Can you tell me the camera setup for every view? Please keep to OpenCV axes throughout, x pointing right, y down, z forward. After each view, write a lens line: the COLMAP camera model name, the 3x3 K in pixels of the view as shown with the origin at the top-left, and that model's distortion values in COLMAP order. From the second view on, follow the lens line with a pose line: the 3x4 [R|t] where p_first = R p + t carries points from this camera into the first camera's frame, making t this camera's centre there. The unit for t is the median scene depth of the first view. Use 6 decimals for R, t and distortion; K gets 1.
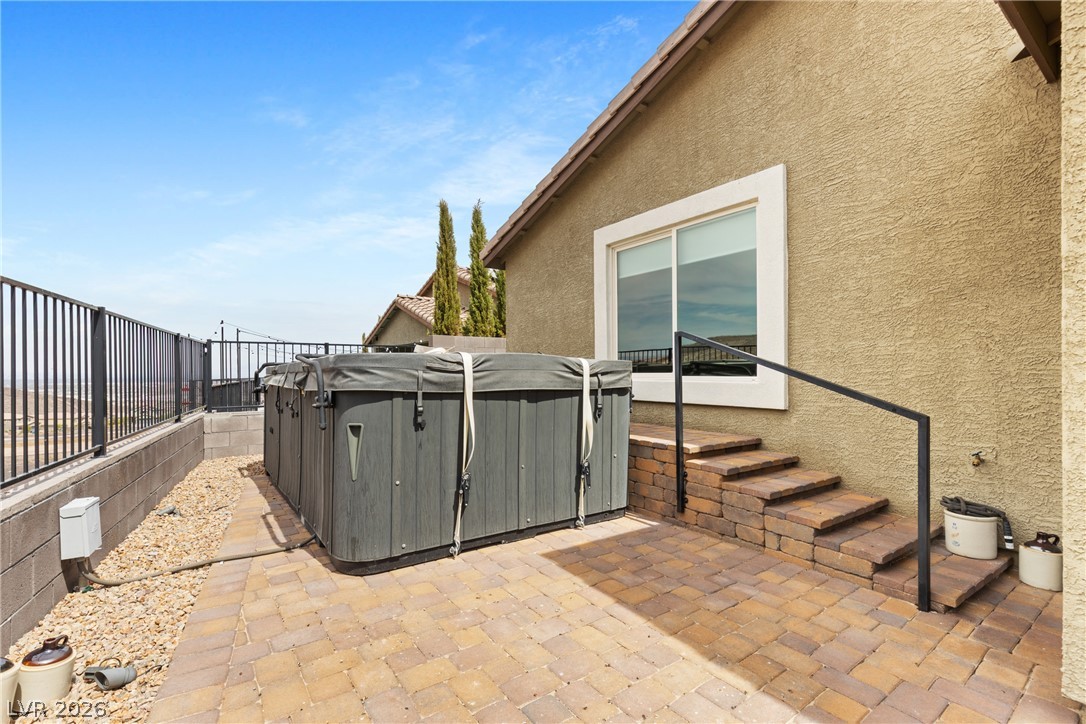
lens RADIAL K [[493.0, 0, 546.2], [0, 493.0, 366.1], [0, 0, 1]] dist [0.004127, 0.000319]
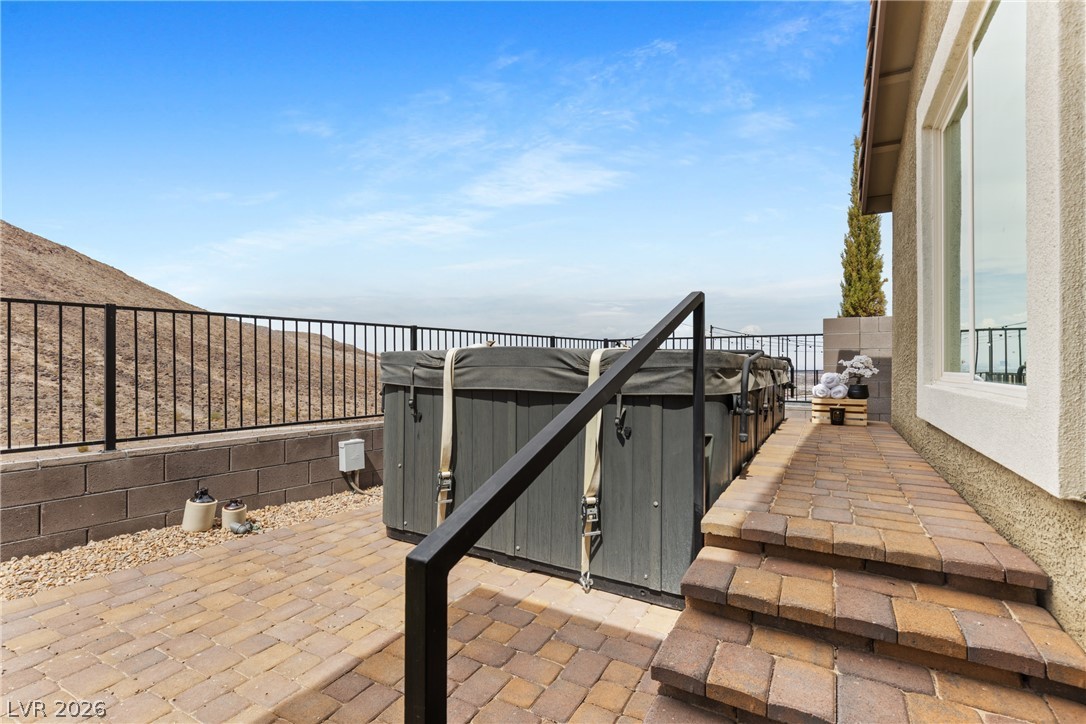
lens RADIAL K [[502.5, 0, 543.0], [0, 502.5, 362.0], [0, 0, 1]] dist [0.003519, 0.000097]
pose [[0.418498, -0.001774, -0.908216, 0.762163], [0.008207, 0.999965, 0.001829, -0.000014], [0.908181, -0.008219, 0.418498, 0.704086]]
